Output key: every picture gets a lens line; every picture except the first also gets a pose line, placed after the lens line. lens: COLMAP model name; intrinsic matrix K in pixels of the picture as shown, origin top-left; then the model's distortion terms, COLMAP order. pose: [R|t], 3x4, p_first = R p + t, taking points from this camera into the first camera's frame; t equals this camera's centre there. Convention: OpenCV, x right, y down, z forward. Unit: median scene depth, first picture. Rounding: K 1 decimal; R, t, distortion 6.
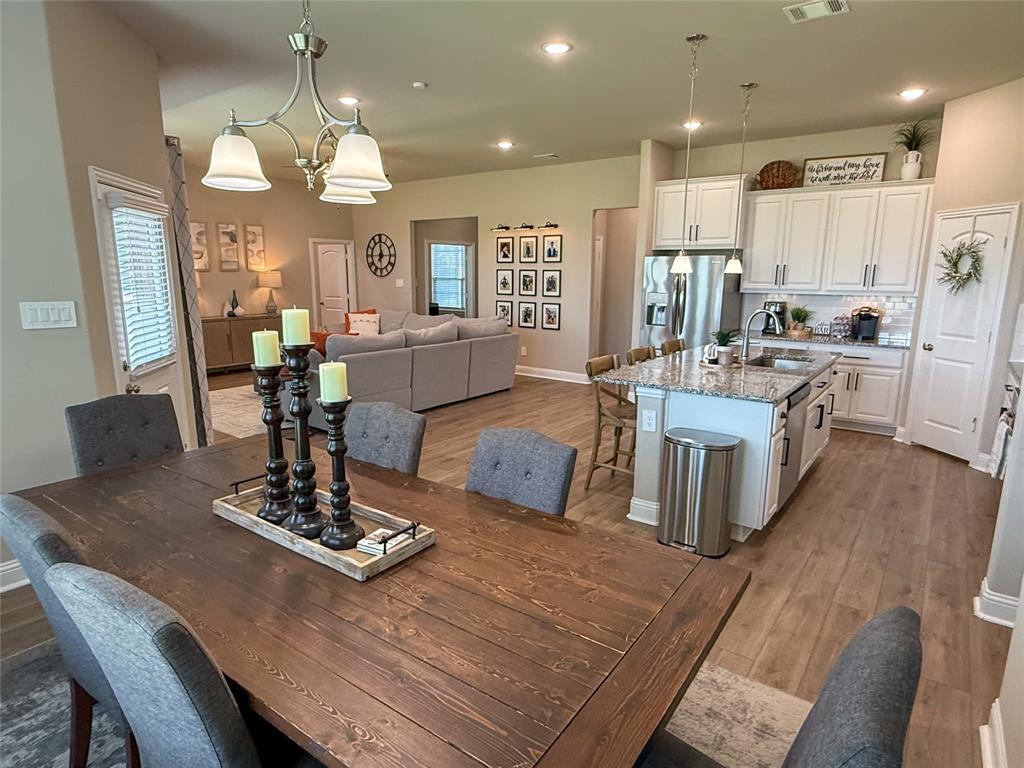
lens RADIAL K [[590.6, 0, 512.0], [0, 590.6, 384.0], [0, 0, 1]] dist [0.003415, 0.000786]
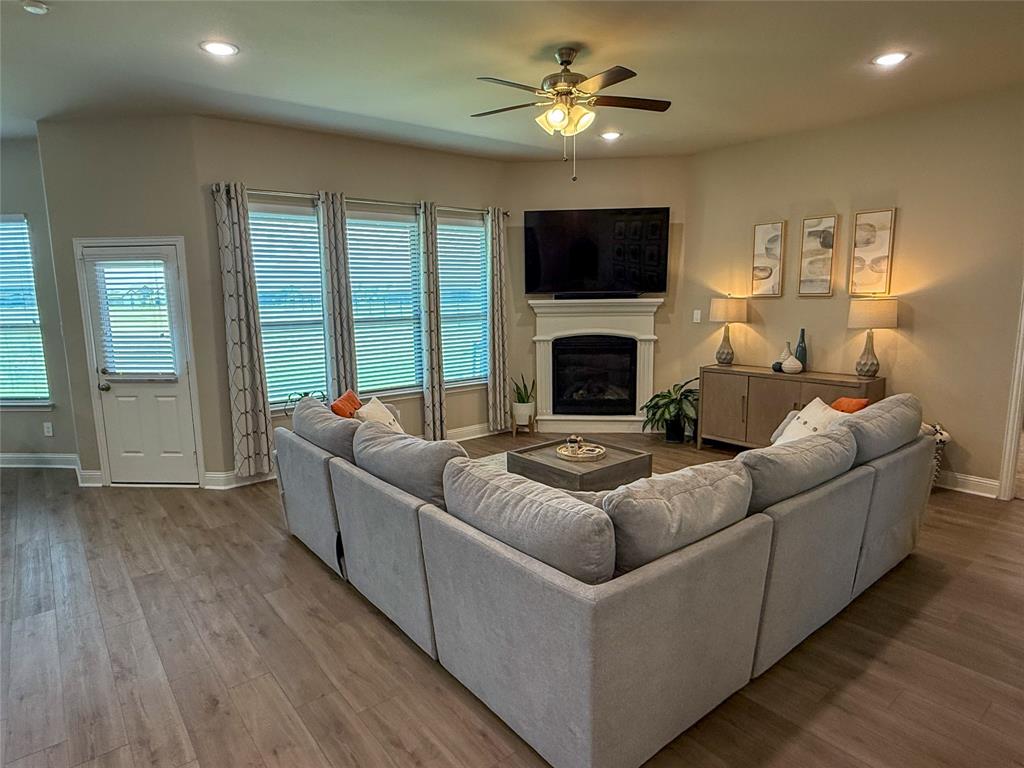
lens RADIAL K [[590.6, 0, 512.0], [0, 590.6, 384.0], [0, 0, 1]] dist [0.003415, 0.000786]
pose [[-0.253829, 0.157159, -0.954396, 0.267713], [-0.167230, 0.964722, 0.203336, -0.255898], [0.952683, 0.211216, -0.218593, 1.244966]]
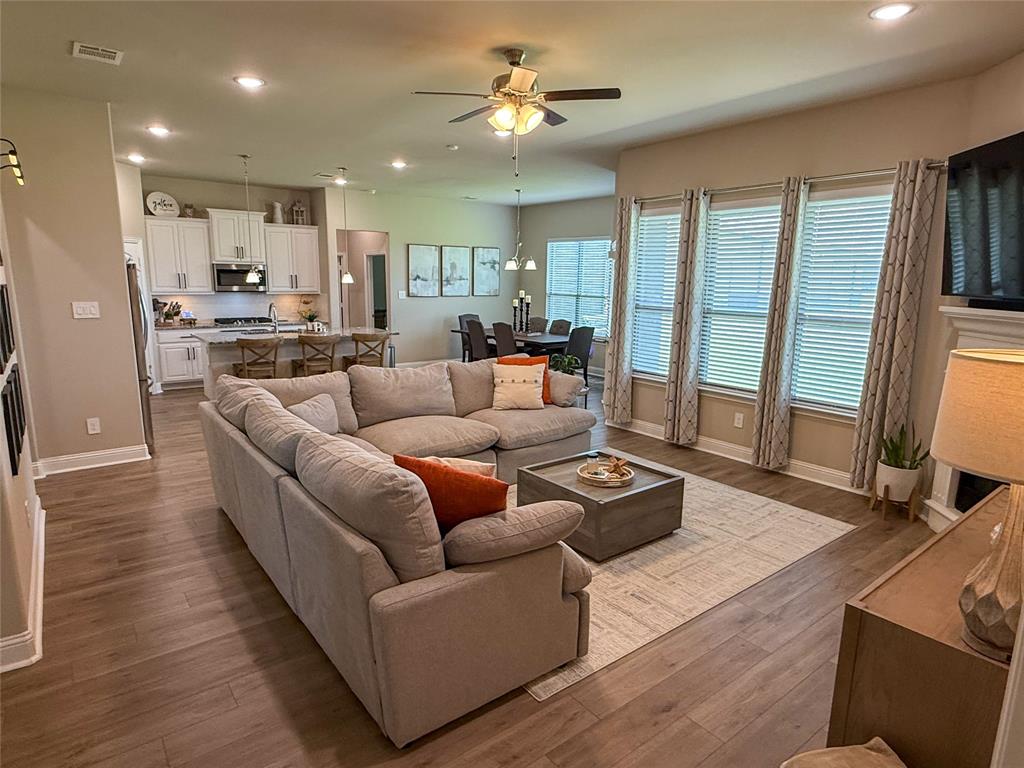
lens RADIAL K [[590.6, 0, 512.0], [0, 590.6, 384.0], [0, 0, 1]] dist [0.003415, 0.000786]
pose [[-0.960177, -0.071038, 0.270211, -0.502521], [0.030249, 0.935020, 0.353301, -0.351471], [-0.277751, 0.347405, -0.895636, 1.738383]]
